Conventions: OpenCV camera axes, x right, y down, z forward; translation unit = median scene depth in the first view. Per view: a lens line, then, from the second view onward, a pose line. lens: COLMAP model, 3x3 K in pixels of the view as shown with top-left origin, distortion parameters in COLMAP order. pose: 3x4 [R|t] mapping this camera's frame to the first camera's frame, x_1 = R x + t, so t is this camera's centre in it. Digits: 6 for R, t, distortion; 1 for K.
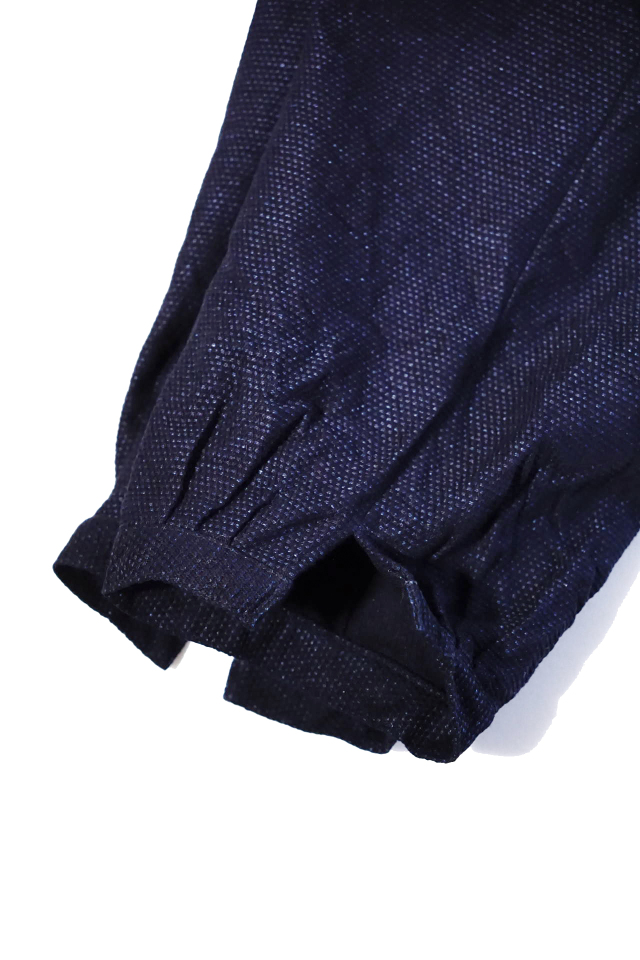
lens RADIAL K [[2020.6, 0, 316.8], [0, 2020.6, 478.7], [0, 0, 1]] dist [0.515092, 0.000000]
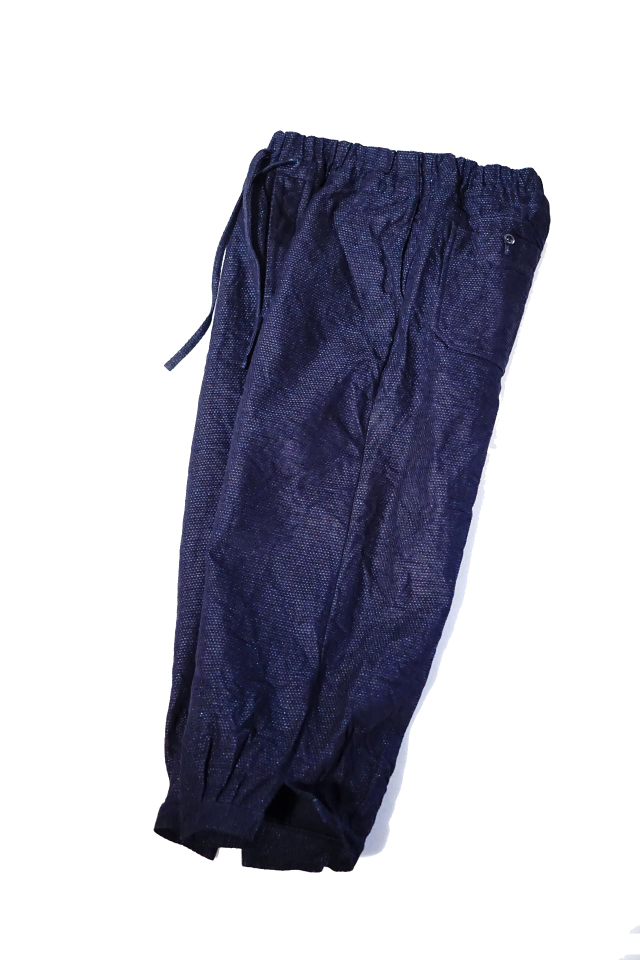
lens RADIAL K [[1076.2, 0, 321.9], [0, 1076.2, 480.2], [0, 0, 1]] dist [0.000512, 0.000000]
pose [[0.962168, -0.239800, 0.129343, -0.015021], [0.258158, 0.954167, -0.151395, -0.096802], [-0.087110, 0.179058, 0.979974, -0.223157]]
